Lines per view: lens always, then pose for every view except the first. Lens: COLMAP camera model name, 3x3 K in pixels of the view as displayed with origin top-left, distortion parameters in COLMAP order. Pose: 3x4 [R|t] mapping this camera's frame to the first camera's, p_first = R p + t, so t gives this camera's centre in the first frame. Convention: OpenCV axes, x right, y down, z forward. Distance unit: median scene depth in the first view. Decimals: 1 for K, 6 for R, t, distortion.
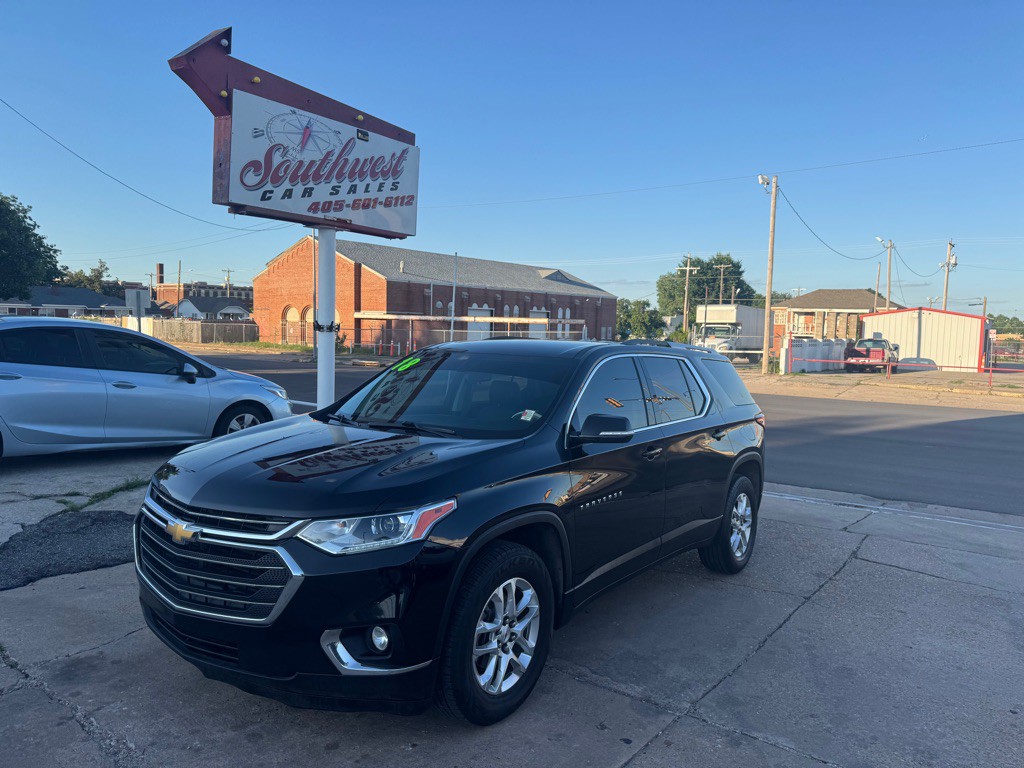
lens RADIAL K [[722.1, 0, 521.0], [0, 722.1, 383.8], [0, 0, 1]] dist [0.056044, -0.062053]
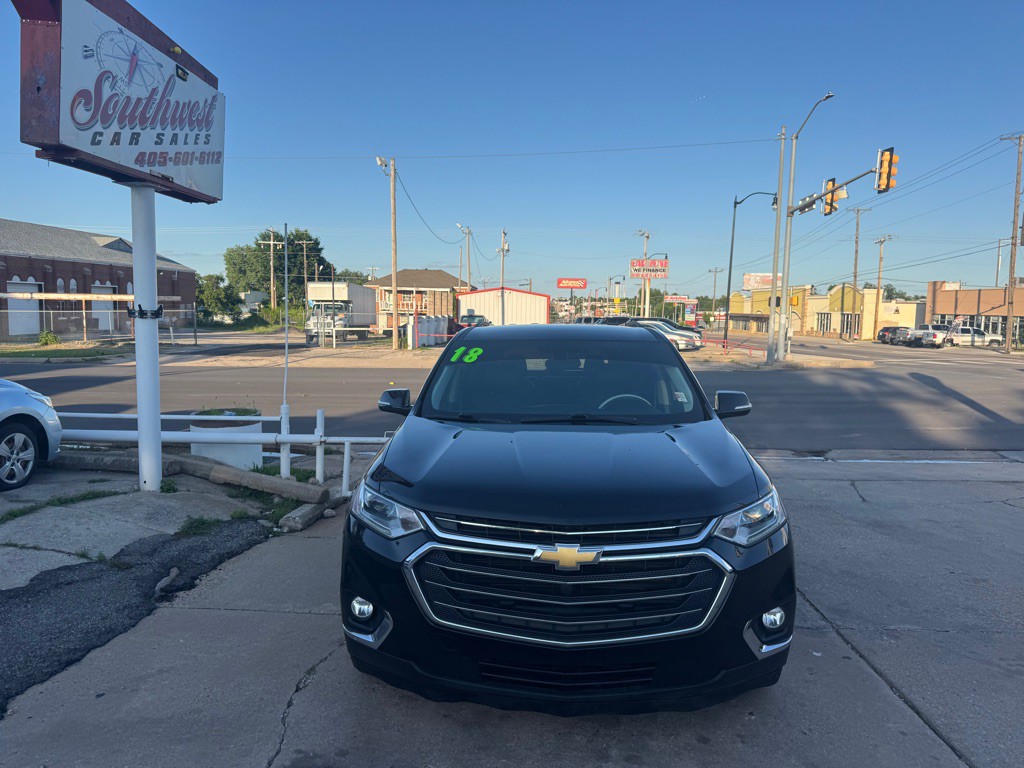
lens RADIAL K [[722.1, 0, 517.1], [0, 722.1, 385.8], [0, 0, 1]] dist [0.056044, -0.062053]
pose [[0.832523, -0.068319, 0.549762, -0.366854], [0.048960, 0.997557, 0.049825, -0.018623], [-0.551823, -0.014564, 0.833834, 0.115643]]
